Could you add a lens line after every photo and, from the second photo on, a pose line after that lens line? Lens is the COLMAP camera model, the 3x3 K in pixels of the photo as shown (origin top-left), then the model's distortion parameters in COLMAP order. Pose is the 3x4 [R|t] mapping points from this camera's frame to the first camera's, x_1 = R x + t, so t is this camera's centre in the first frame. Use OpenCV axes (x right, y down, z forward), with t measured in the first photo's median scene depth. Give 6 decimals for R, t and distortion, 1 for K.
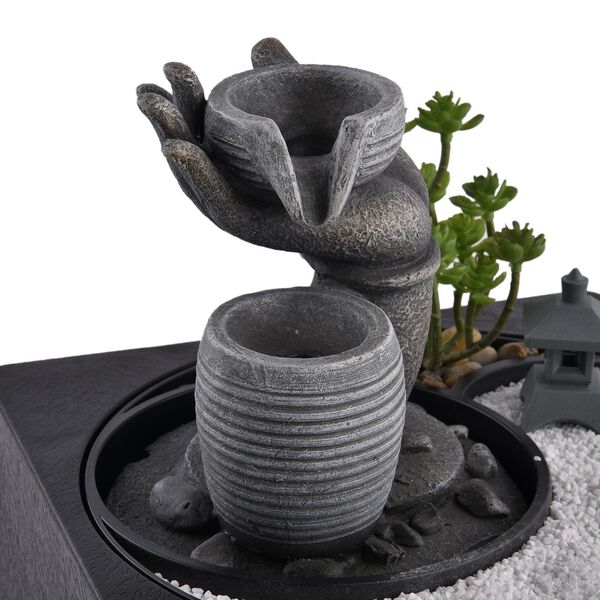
lens RADIAL K [[2101.6, 0, 300.0], [0, 2101.6, 300.0], [0, 0, 1]] dist [-0.027677, 0.681564]
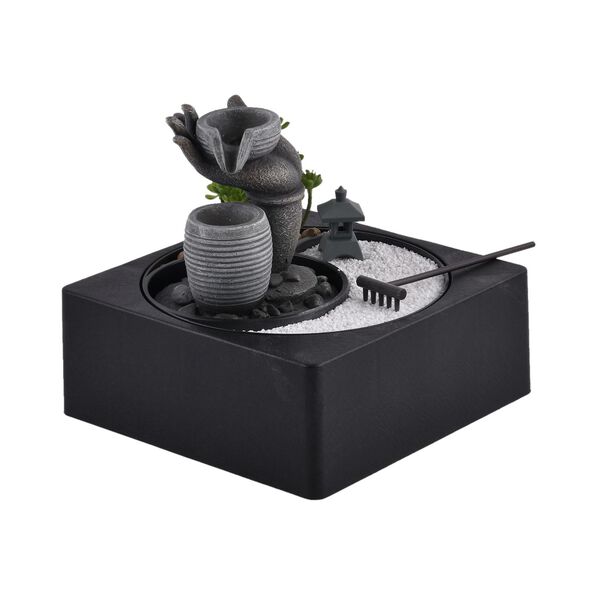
lens RADIAL K [[2101.6, 0, 300.0], [0, 2101.6, 300.0], [0, 0, 1]] dist [-0.027677, 0.681564]
pose [[0.985712, 0.053191, -0.159819, 0.477929], [-0.056291, 0.998303, -0.014931, 0.141651], [0.158753, 0.023714, 0.987033, -1.366799]]
